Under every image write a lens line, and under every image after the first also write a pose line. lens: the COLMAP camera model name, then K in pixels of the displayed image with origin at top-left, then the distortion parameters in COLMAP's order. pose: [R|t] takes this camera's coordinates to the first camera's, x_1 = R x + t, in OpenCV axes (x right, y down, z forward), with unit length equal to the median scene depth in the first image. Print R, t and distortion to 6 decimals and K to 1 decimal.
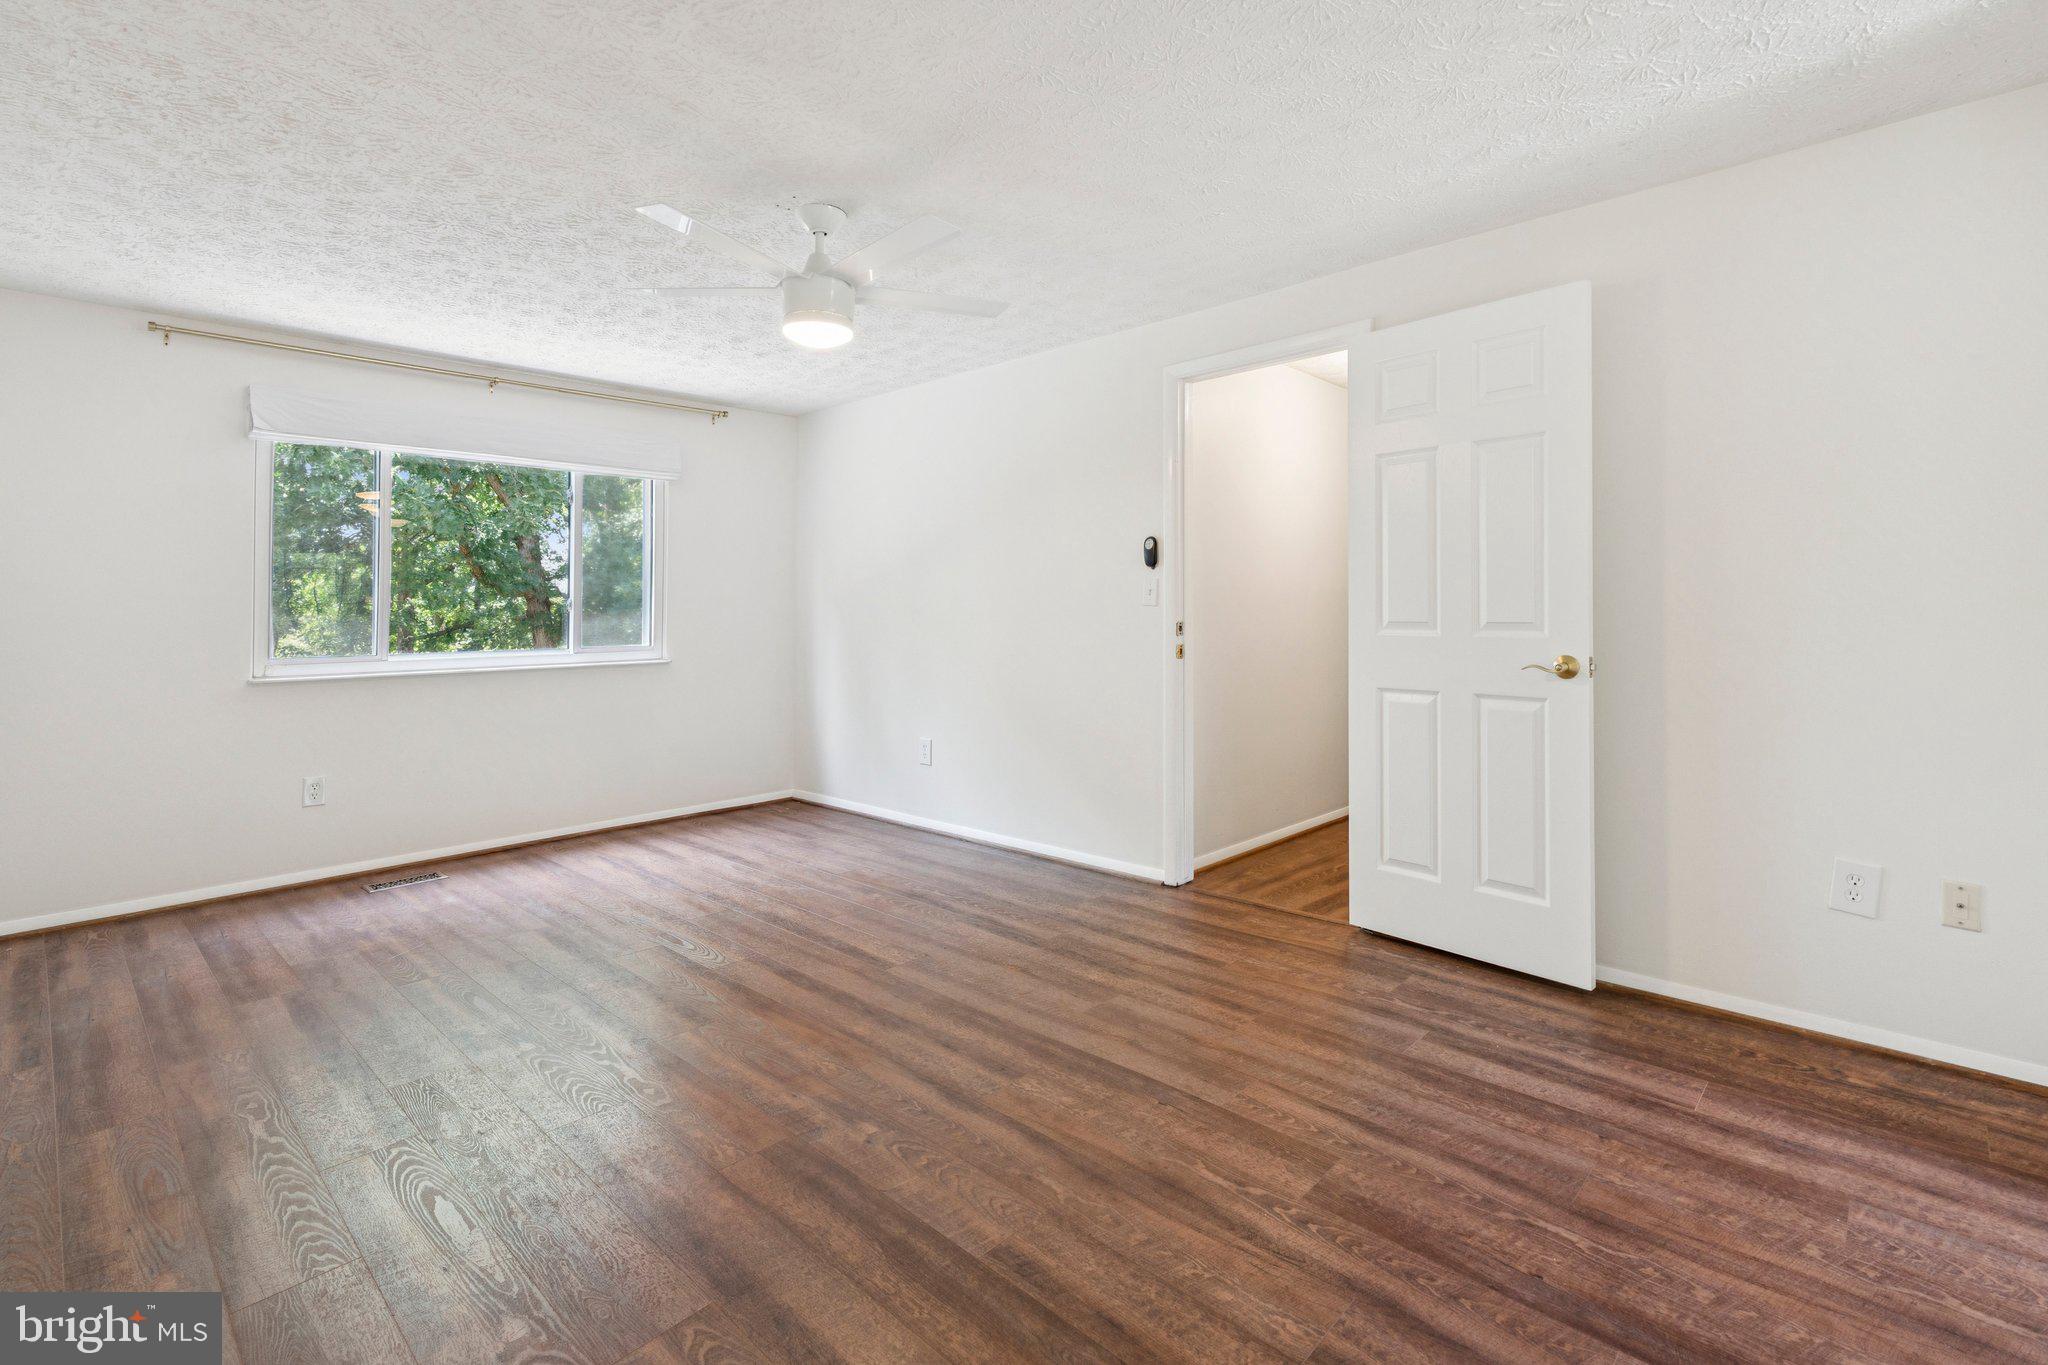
lens RADIAL K [[942.4, 0, 1016.5], [0, 942.4, 650.5], [0, 0, 1]] dist [0.003632, 0.000544]
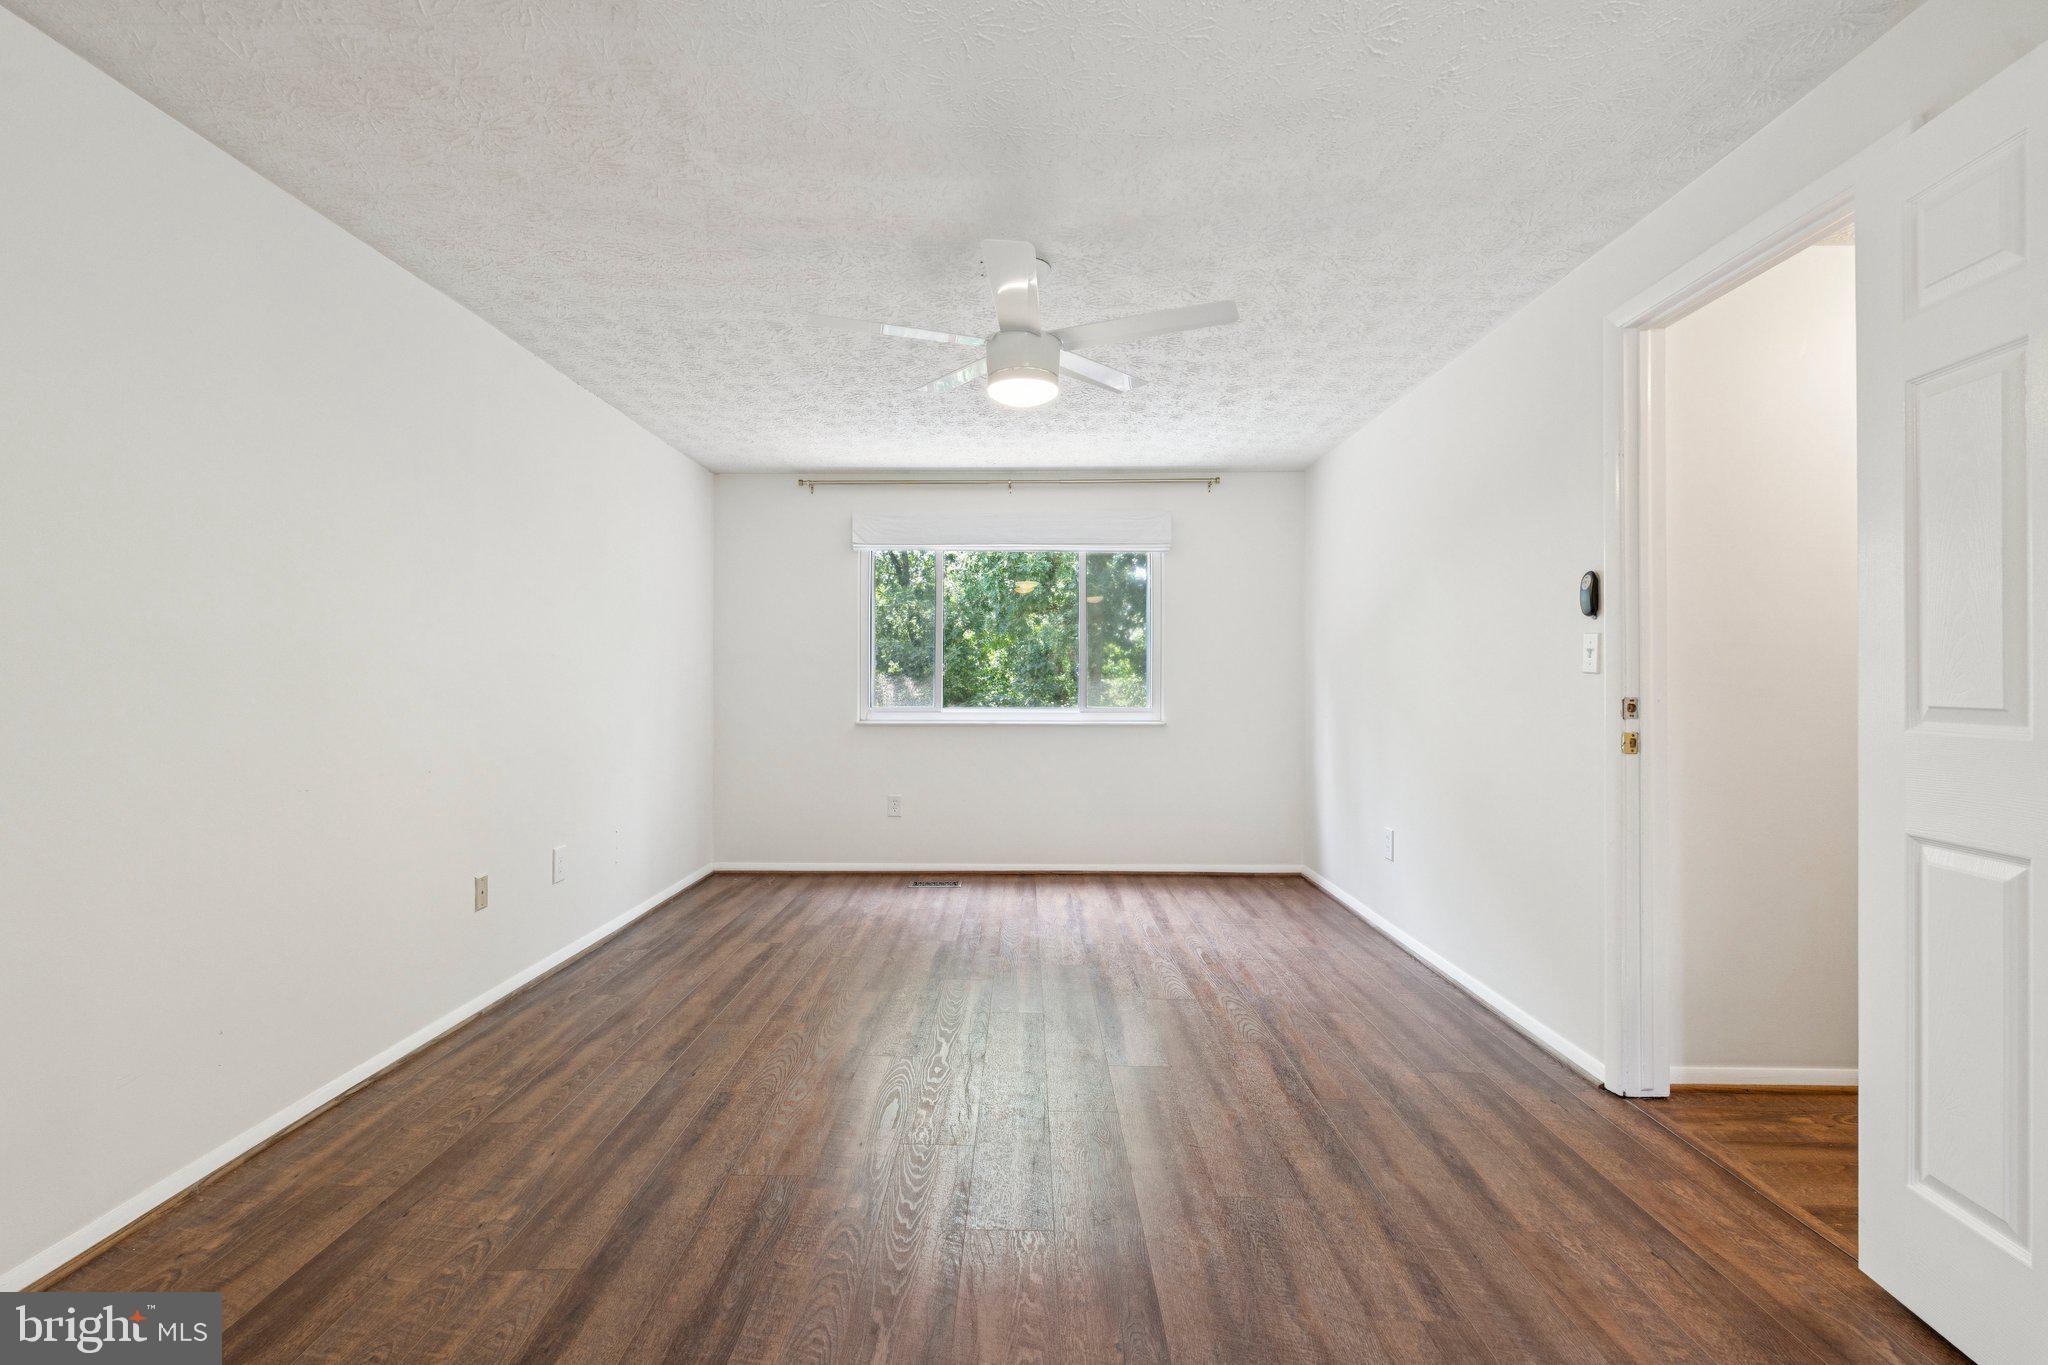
lens RADIAL K [[898.0, 0, 1007.3], [0, 898.0, 710.9], [0, 0, 1]] dist [-0.003249, 0.000275]
pose [[0.681101, 0.036858, -0.731261, 0.382137], [-0.039676, 0.999123, 0.013405, -0.014301], [0.731114, 0.019884, 0.681966, 0.292672]]
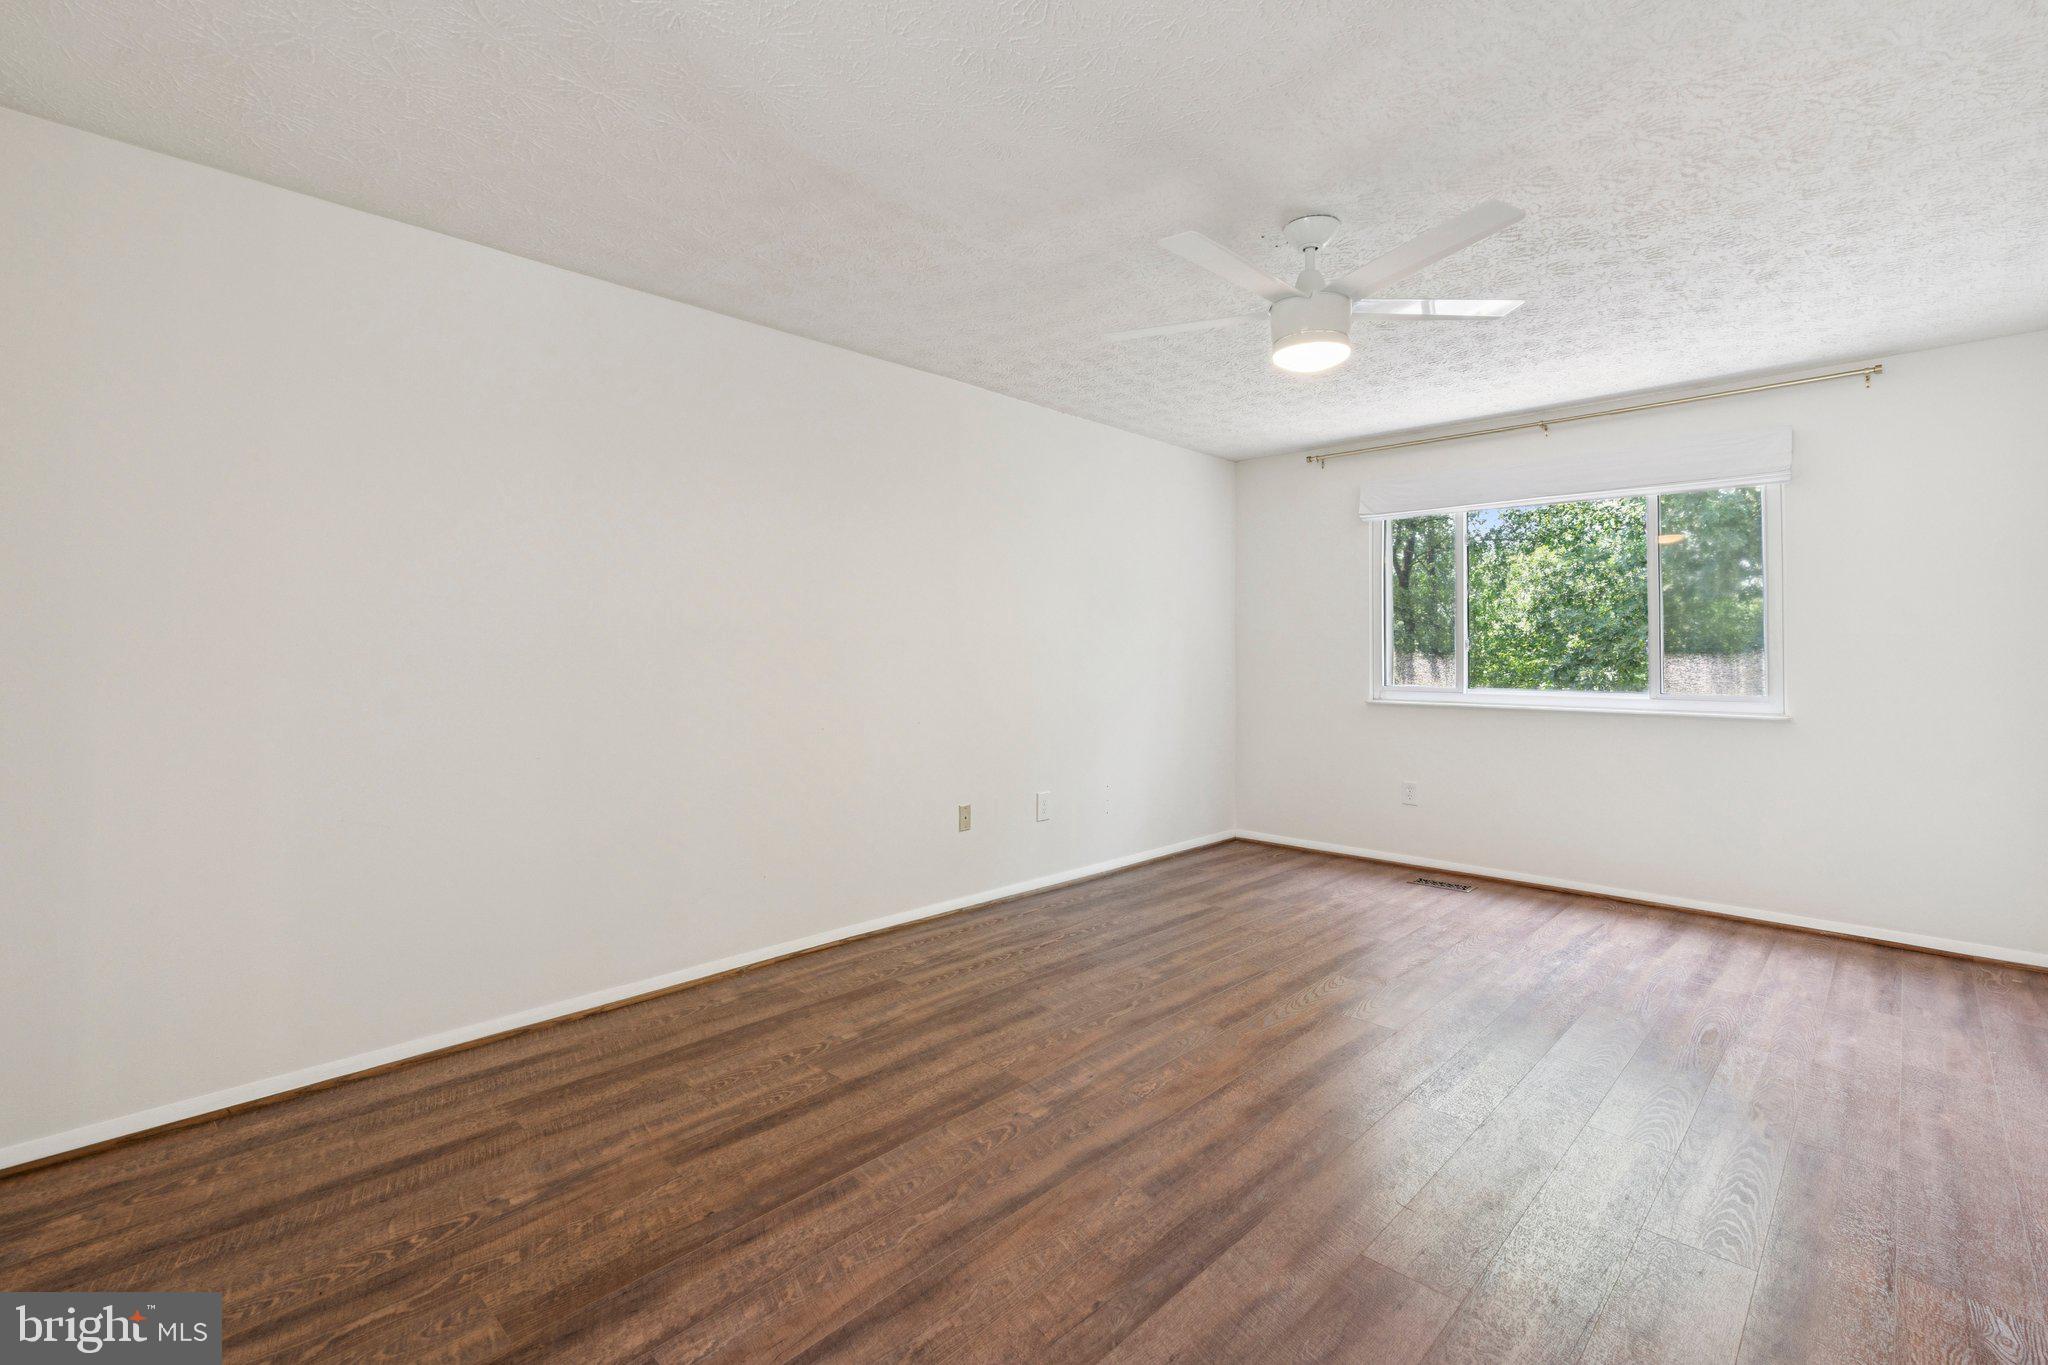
lens RADIAL K [[910.7, 0, 1025.9], [0, 910.7, 665.4], [0, 0, 1]] dist [0.004108, -0.000015]
pose [[0.004684, 0.023679, -0.999709, 0.566168], [-0.046345, 0.998651, 0.023437, -0.031201], [0.998915, 0.046221, 0.005775, 0.590561]]
